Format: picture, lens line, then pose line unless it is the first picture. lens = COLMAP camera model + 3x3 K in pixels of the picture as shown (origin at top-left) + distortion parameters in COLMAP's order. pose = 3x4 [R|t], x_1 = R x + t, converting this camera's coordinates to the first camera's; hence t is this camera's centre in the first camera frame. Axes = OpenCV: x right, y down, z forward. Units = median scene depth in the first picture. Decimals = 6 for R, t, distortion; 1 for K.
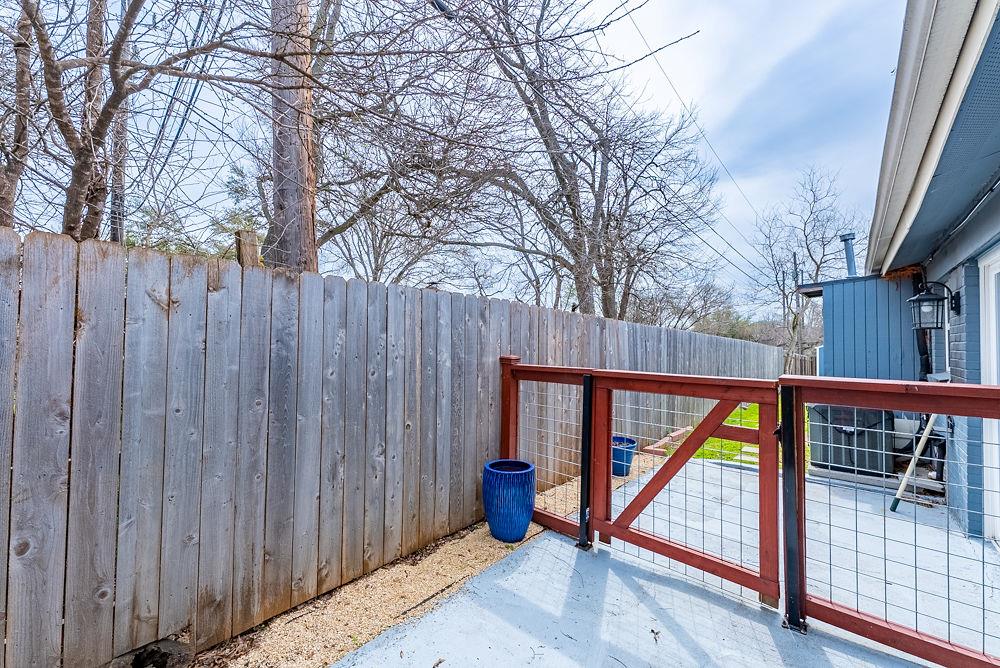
lens RADIAL K [[392.9, 0, 501.5], [0, 392.9, 338.6], [0, 0, 1]] dist [-0.007993, 0.000459]
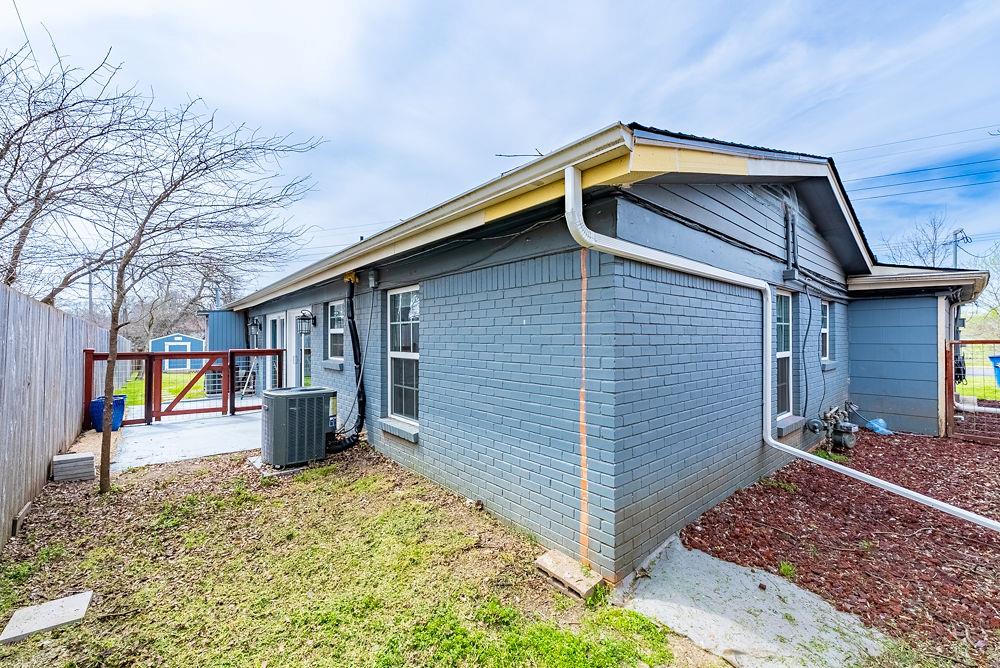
lens RADIAL K [[392.9, 0, 500.5], [0, 392.9, 336.8], [0, 0, 1]] dist [-0.007993, 0.000459]
pose [[0.117817, 0.006823, 0.993012, -1.954100], [-0.021831, 0.999753, -0.004280, -0.054124], [-0.992795, -0.021174, 0.117937, -1.453577]]
